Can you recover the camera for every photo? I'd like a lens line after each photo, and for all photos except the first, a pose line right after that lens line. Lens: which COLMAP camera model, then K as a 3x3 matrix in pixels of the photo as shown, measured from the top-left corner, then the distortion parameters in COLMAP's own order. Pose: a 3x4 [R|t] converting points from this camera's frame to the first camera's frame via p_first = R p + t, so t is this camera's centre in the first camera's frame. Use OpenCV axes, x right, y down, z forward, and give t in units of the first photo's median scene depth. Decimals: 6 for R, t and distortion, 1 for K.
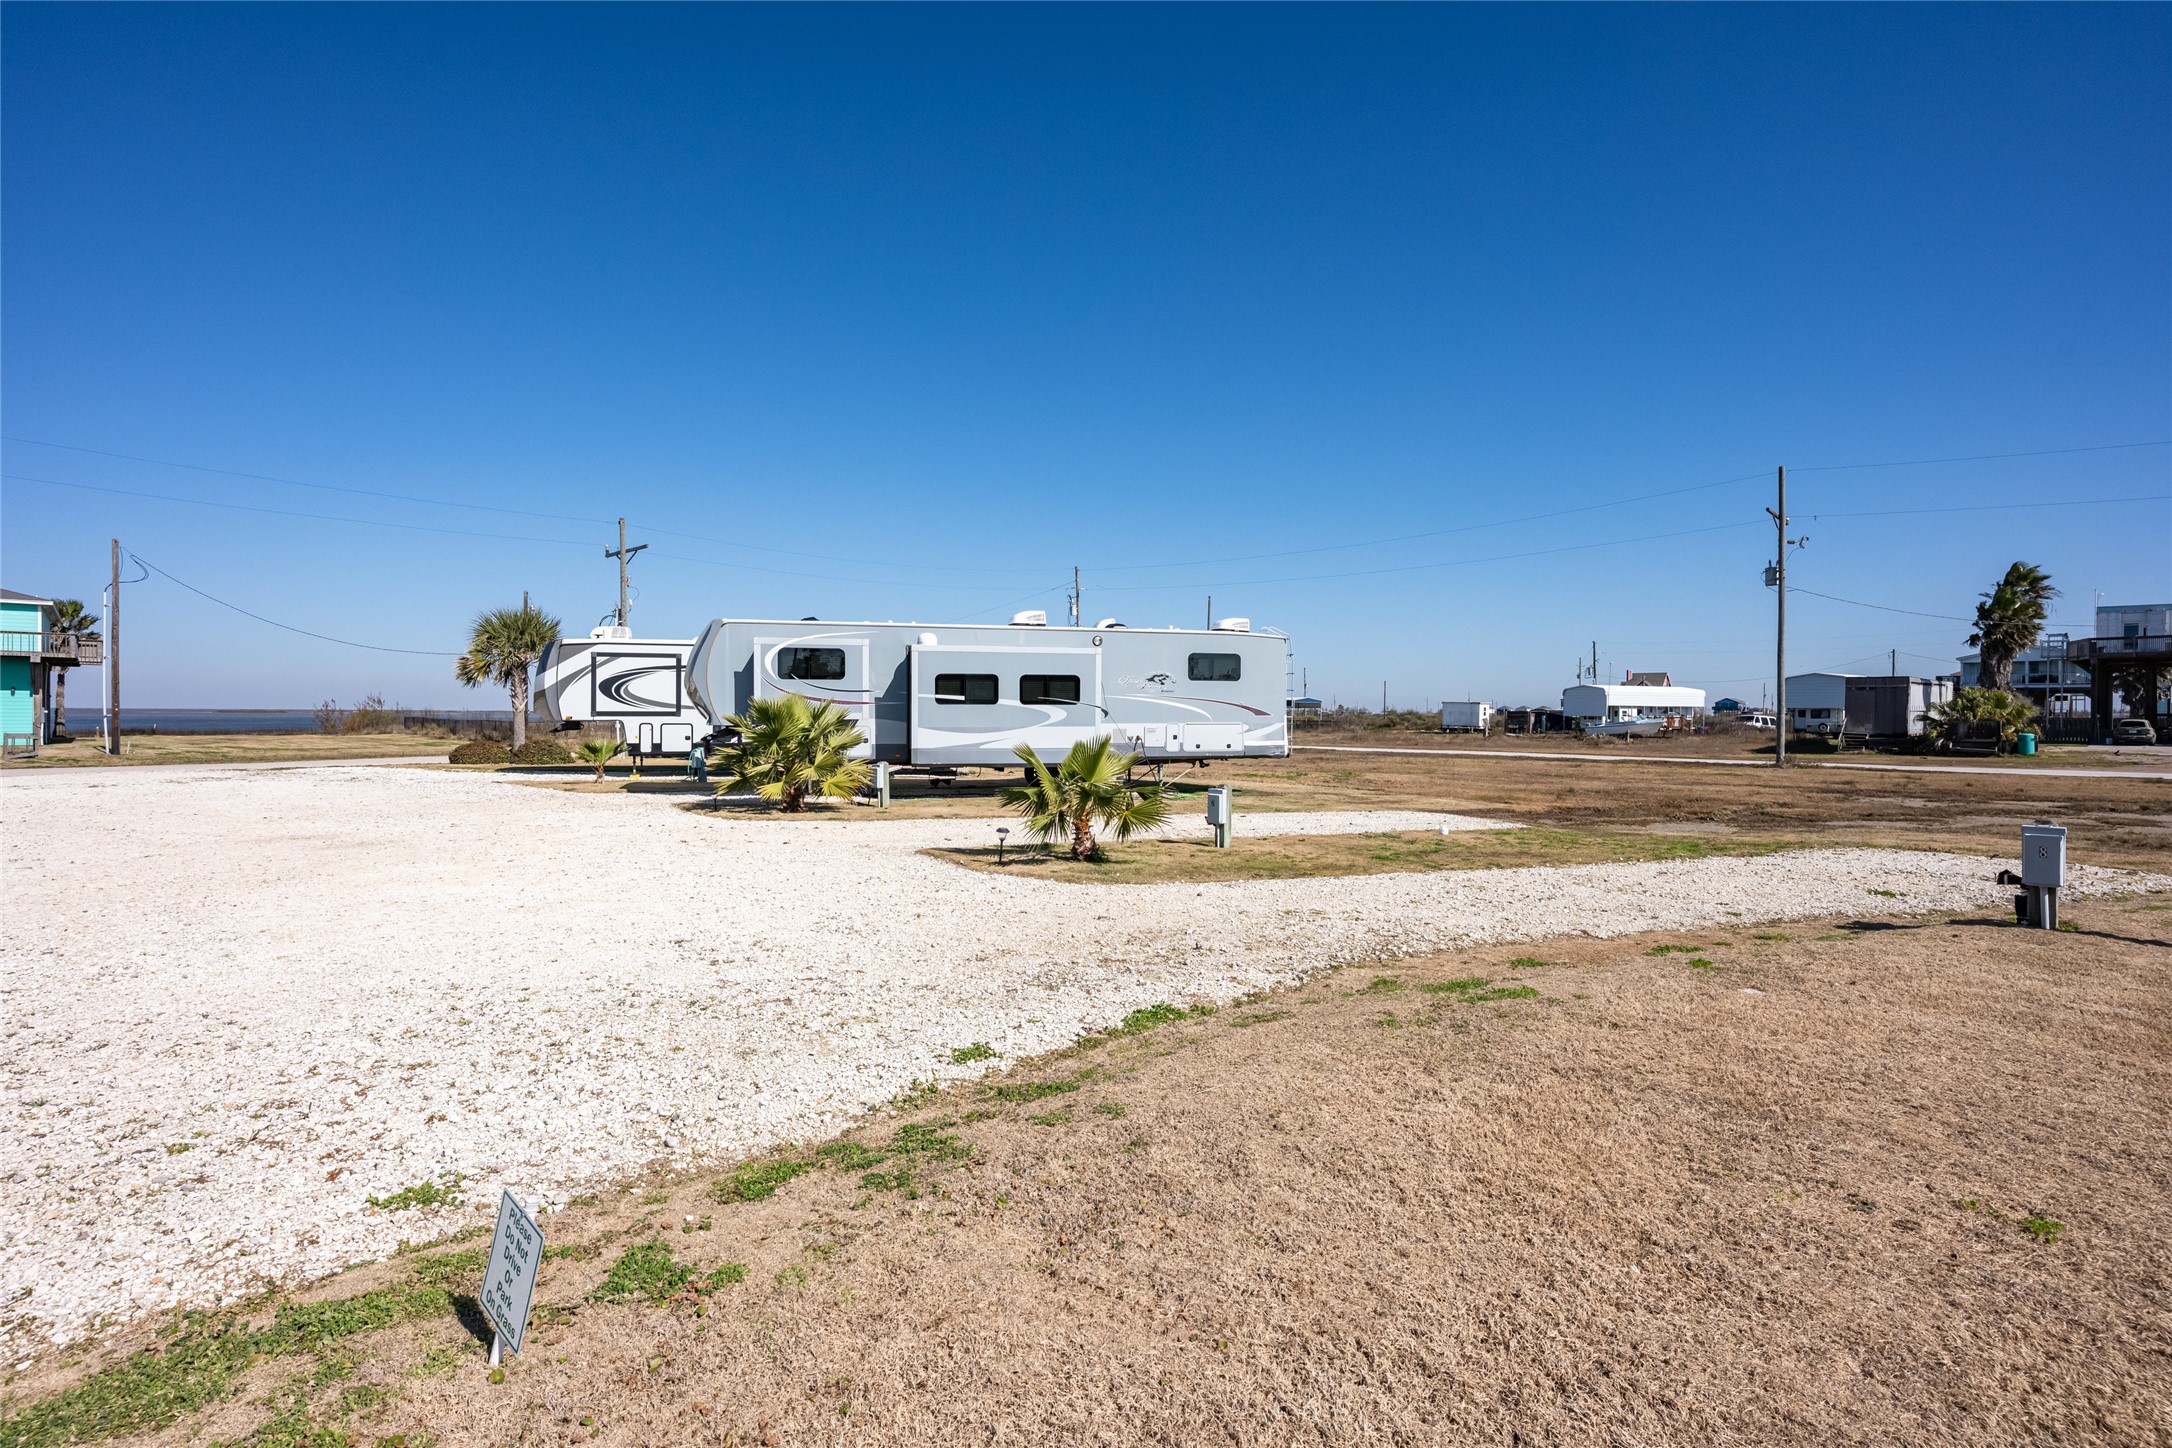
lens RADIAL K [[1032.7, 0, 1076.2], [0, 1032.7, 715.8], [0, 0, 1]] dist [-0.007048, 0.001702]
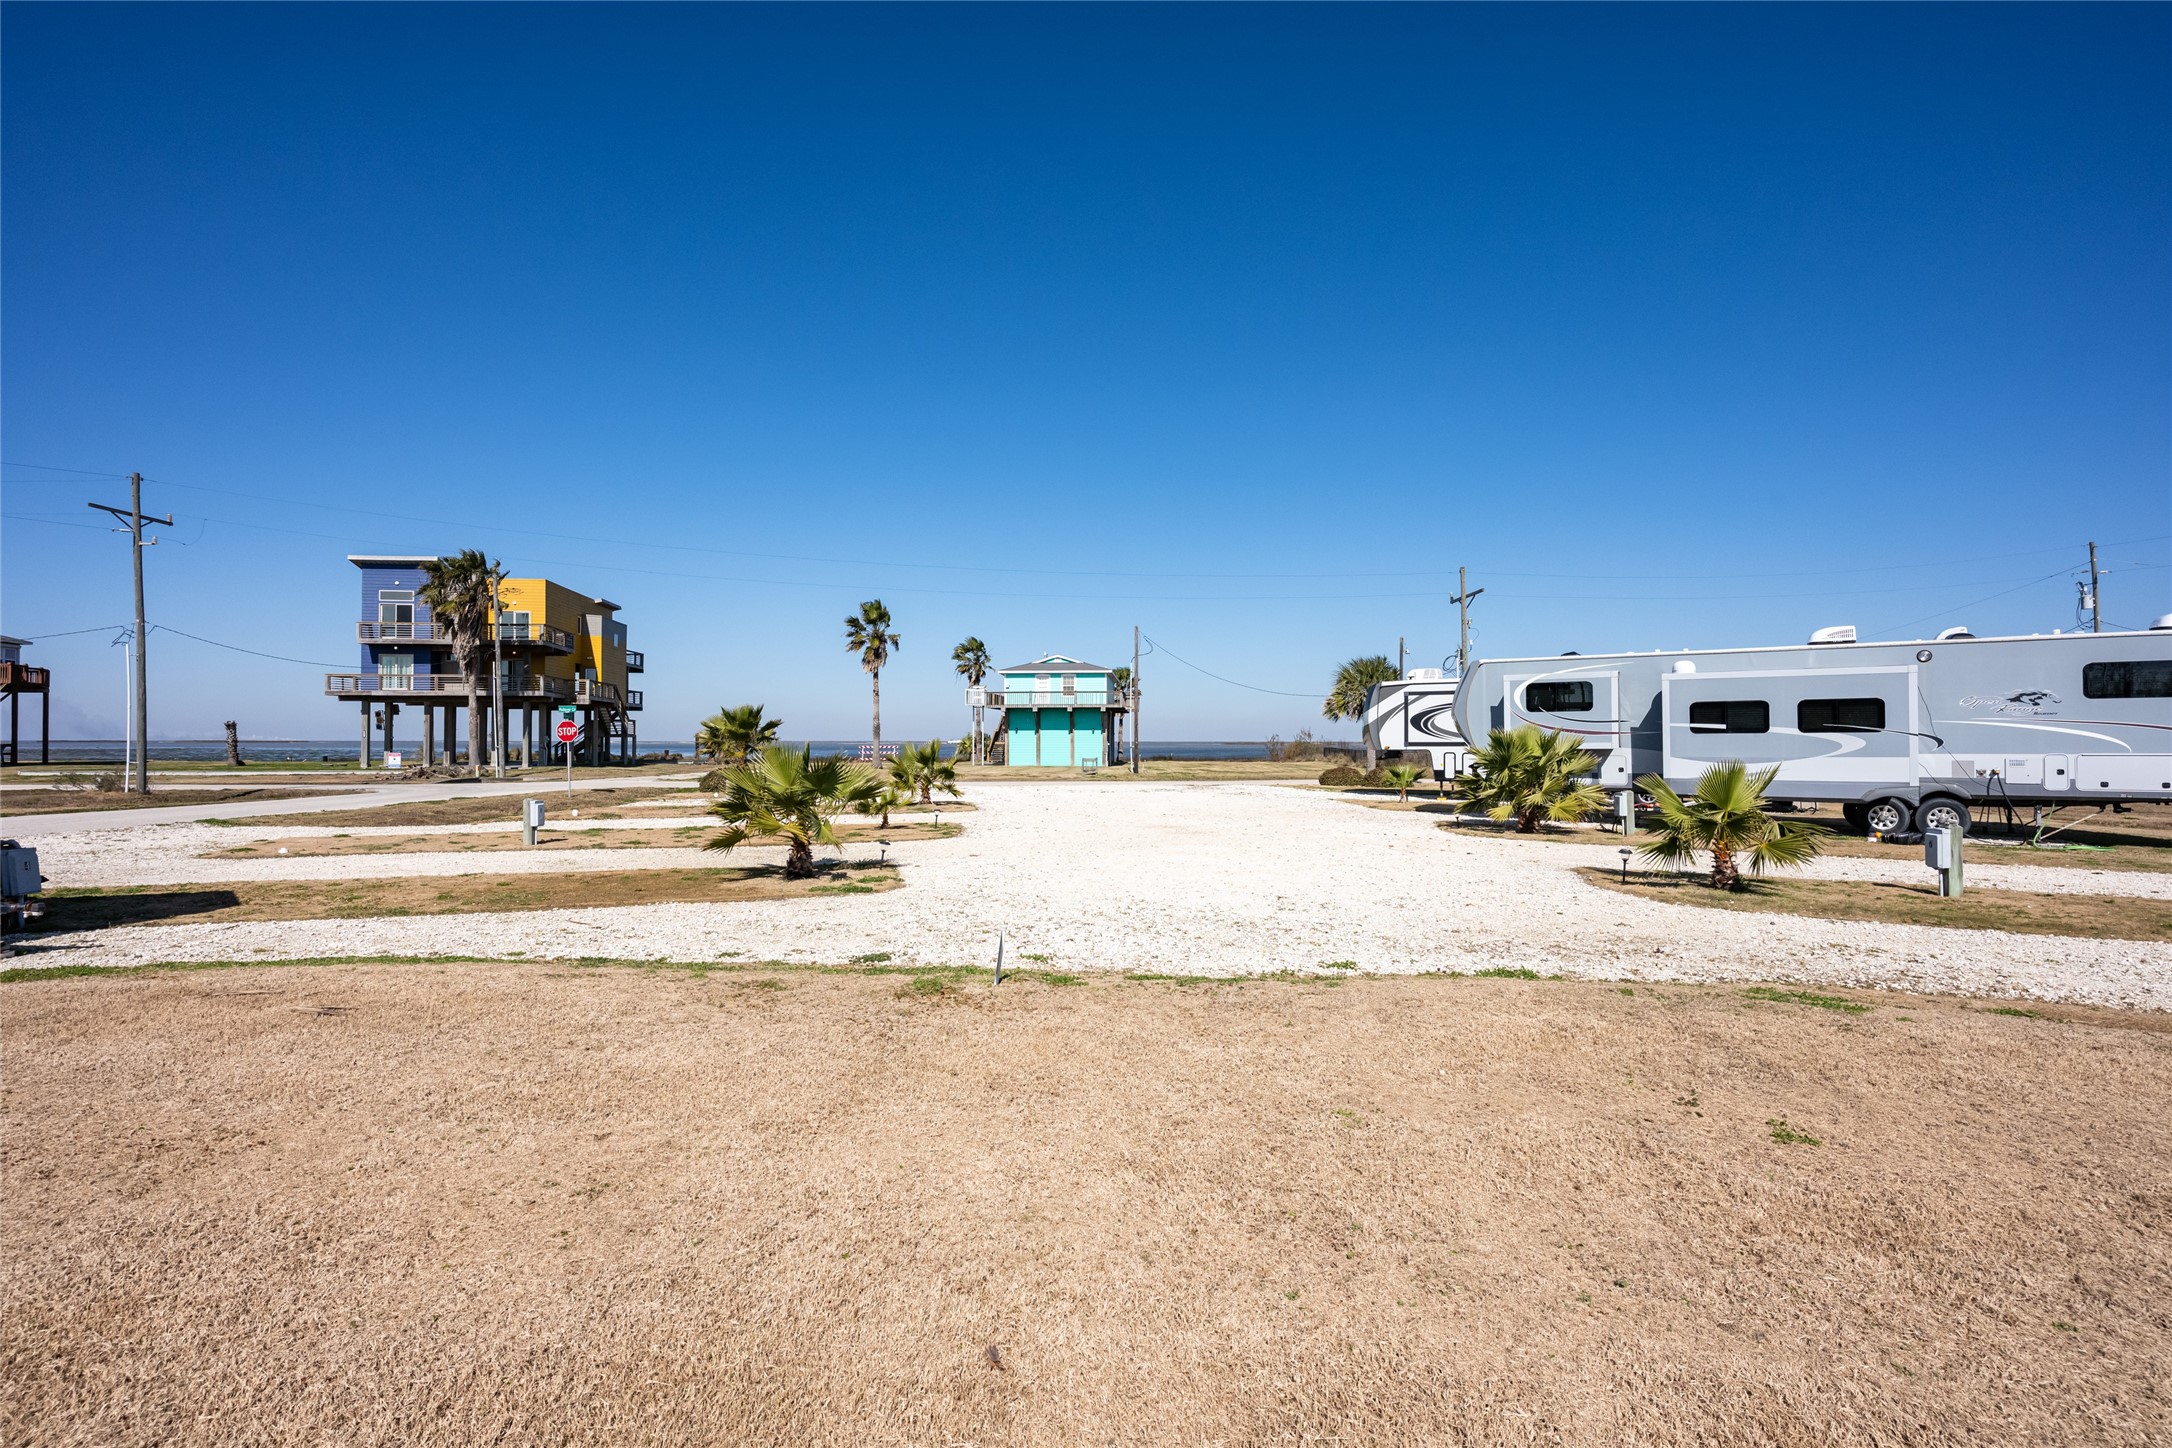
lens RADIAL K [[1032.7, 0, 1071.7], [0, 1032.7, 722.3], [0, 0, 1]] dist [-0.007048, 0.001702]
pose [[0.663301, -0.019248, -0.748105, 0.159597], [0.001890, 0.999709, -0.024046, 0.000435], [0.748350, 0.014535, 0.663144, -0.065849]]
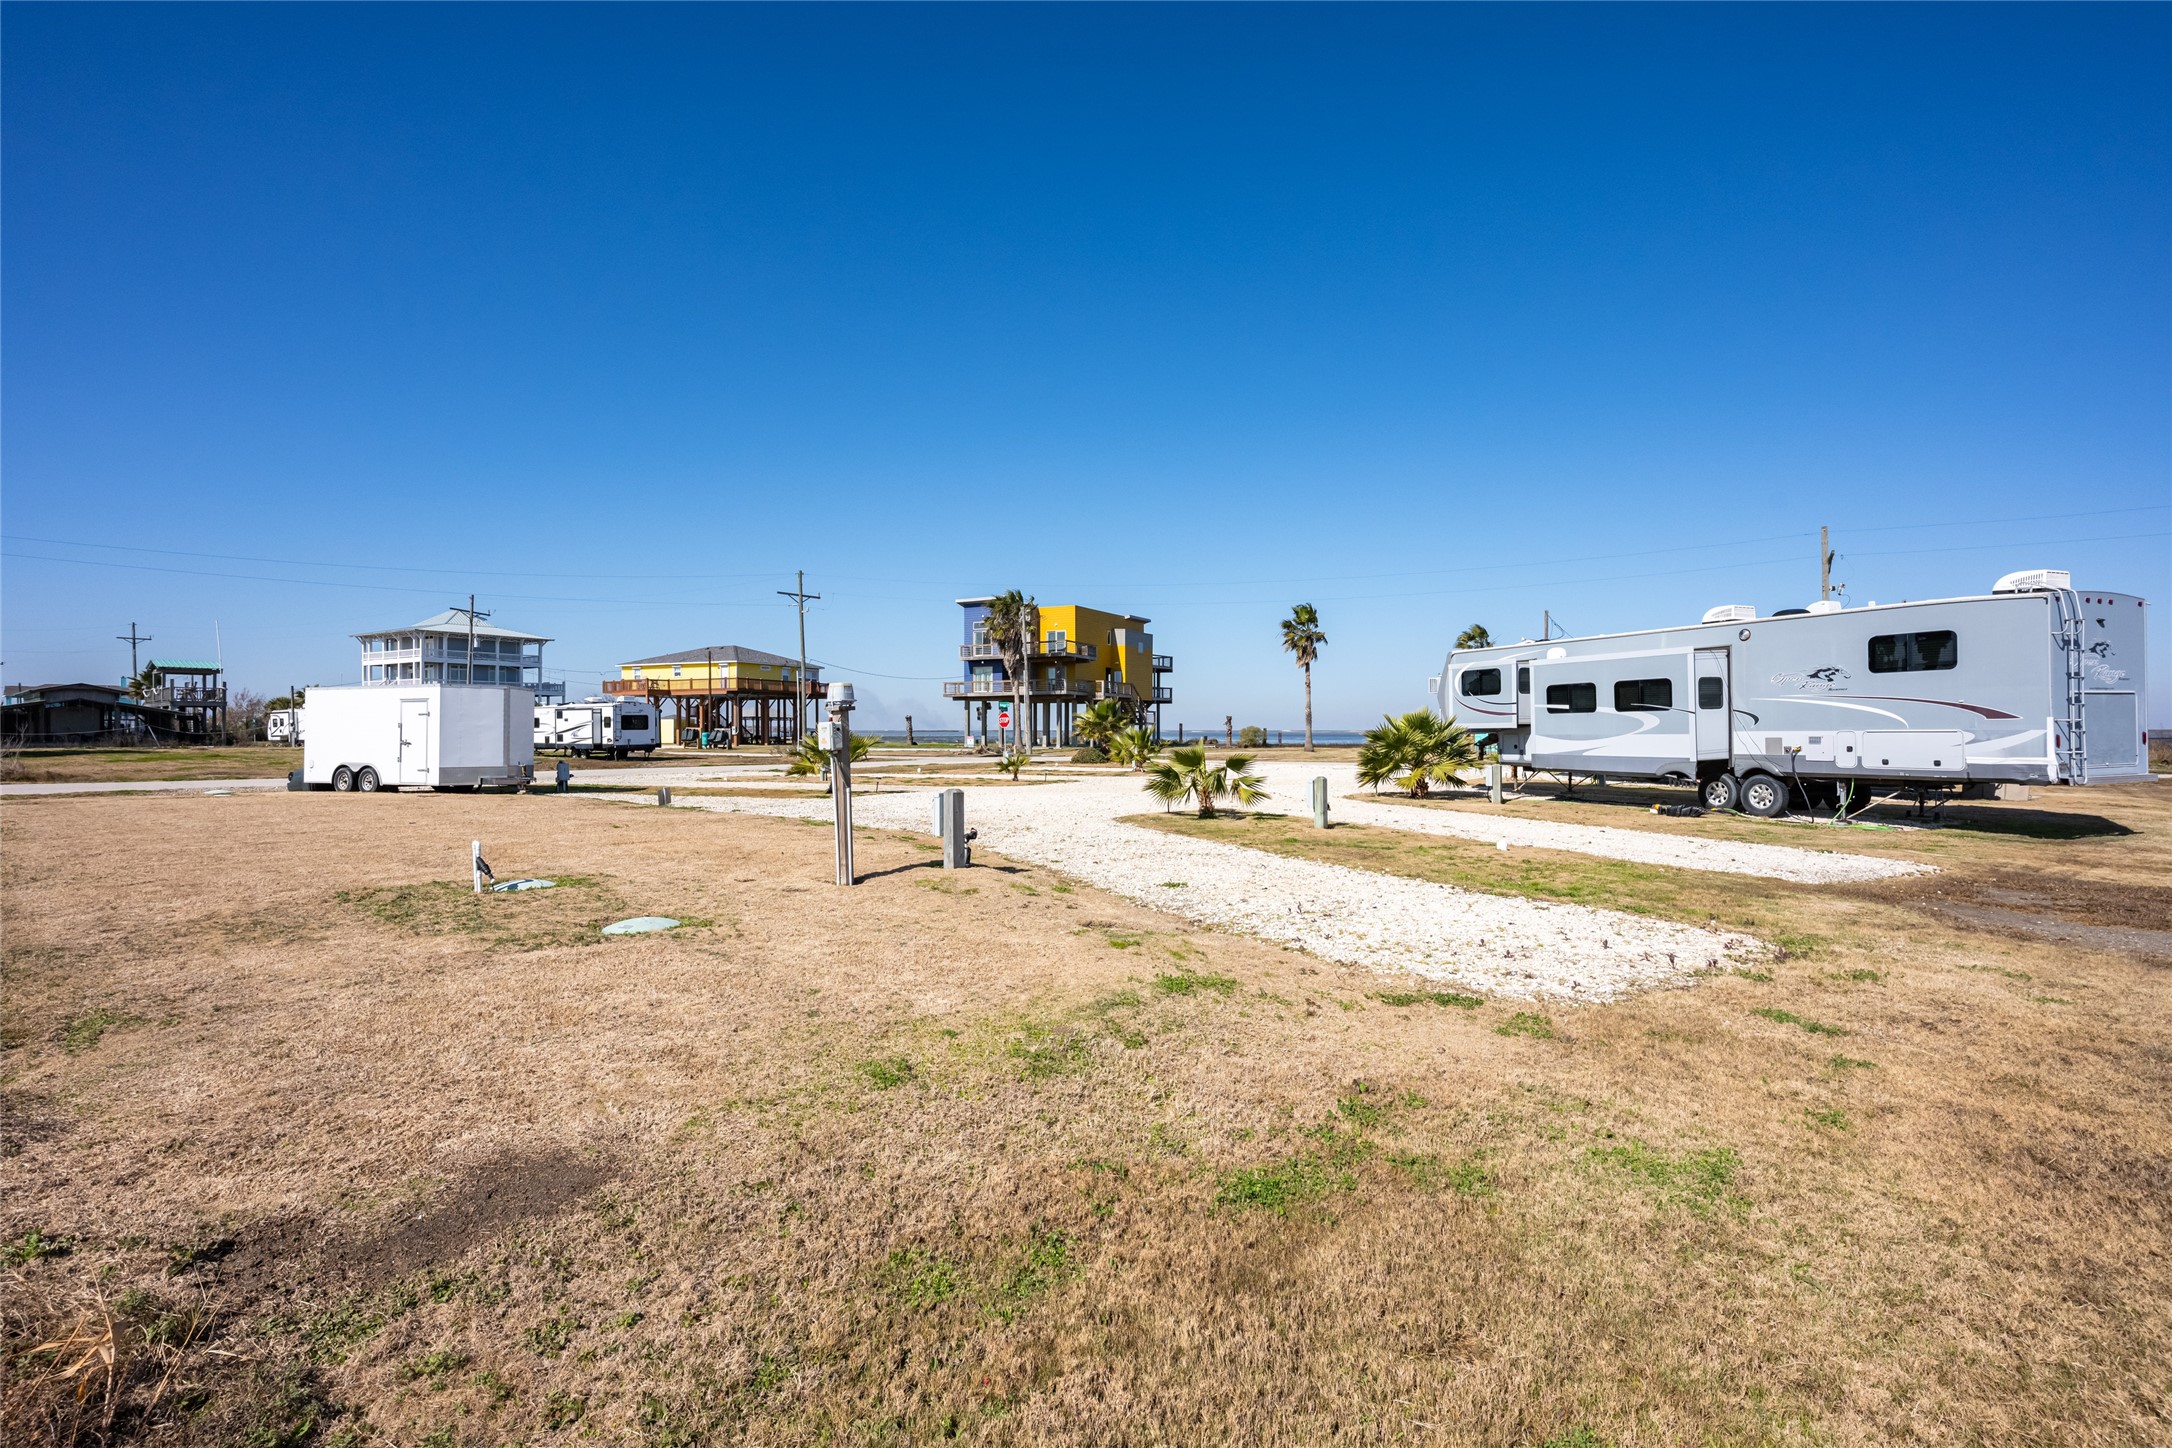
lens RADIAL K [[1032.7, 0, 1100.7], [0, 1032.7, 721.7], [0, 0, 1]] dist [-0.007048, 0.001702]
pose [[0.108374, -0.014768, -0.994001, 0.693814], [-0.001268, 0.999887, -0.014993, 0.011101], [0.994109, 0.002885, 0.108343, 0.324929]]
